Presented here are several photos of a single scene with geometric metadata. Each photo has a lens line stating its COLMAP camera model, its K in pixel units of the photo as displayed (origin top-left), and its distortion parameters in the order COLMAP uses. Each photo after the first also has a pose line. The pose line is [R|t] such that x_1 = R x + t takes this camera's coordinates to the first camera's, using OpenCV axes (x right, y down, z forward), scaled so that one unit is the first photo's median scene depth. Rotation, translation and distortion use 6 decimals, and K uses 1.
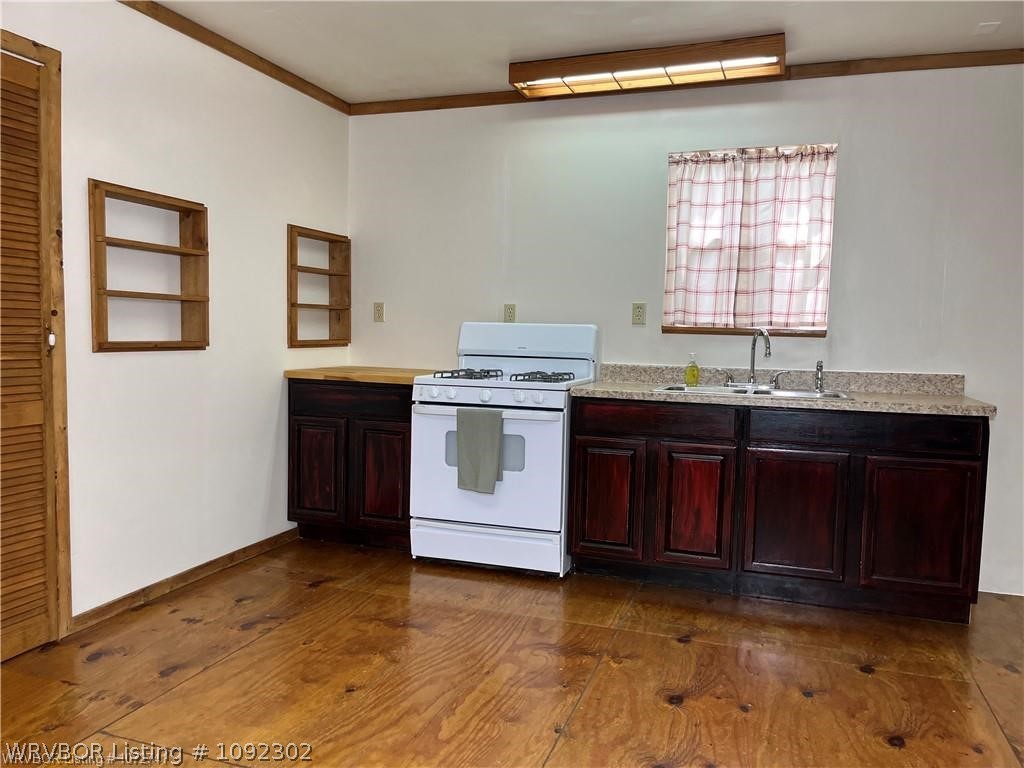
lens RADIAL K [[779.5, 0, 512.1], [0, 779.5, 391.0], [0, 0, 1]] dist [0.041424, -0.049901]
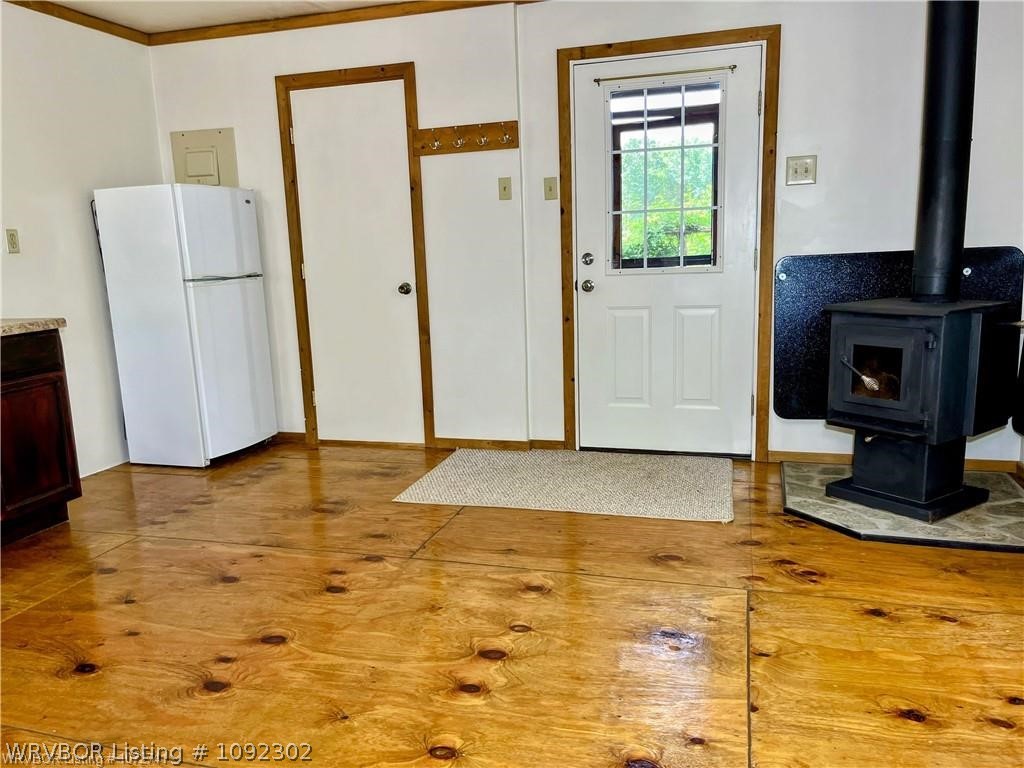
lens RADIAL K [[779.5, 0, 512.1], [0, 779.5, 391.0], [0, 0, 1]] dist [0.041424, -0.049901]
pose [[-0.045160, -0.197053, 0.979352, -0.417527], [0.106190, 0.973851, 0.200842, -0.029036], [-0.993320, 0.113067, -0.023055, 0.331992]]
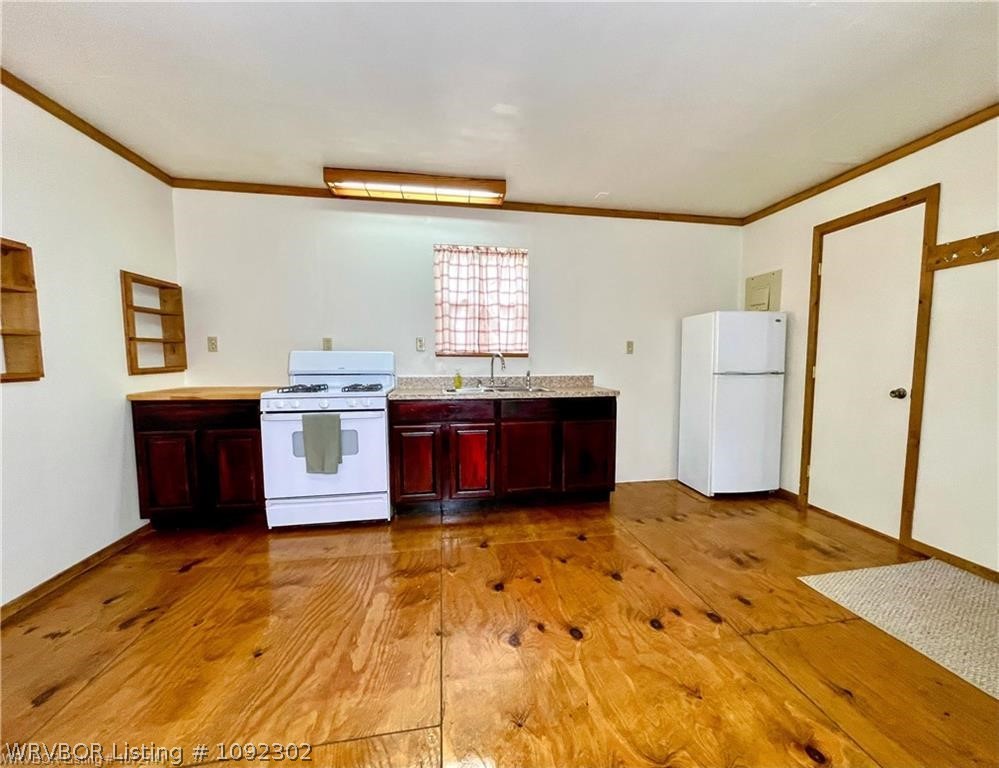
lens RADIAL K [[436.6, 0, 529.2], [0, 436.6, 397.0], [0, 0, 1]] dist [-0.000984, -0.000942]
pose [[0.862521, -0.065823, 0.501722, -0.104981], [0.055390, 0.997827, 0.035686, -0.013183], [-0.502981, -0.002990, 0.864292, 0.134884]]
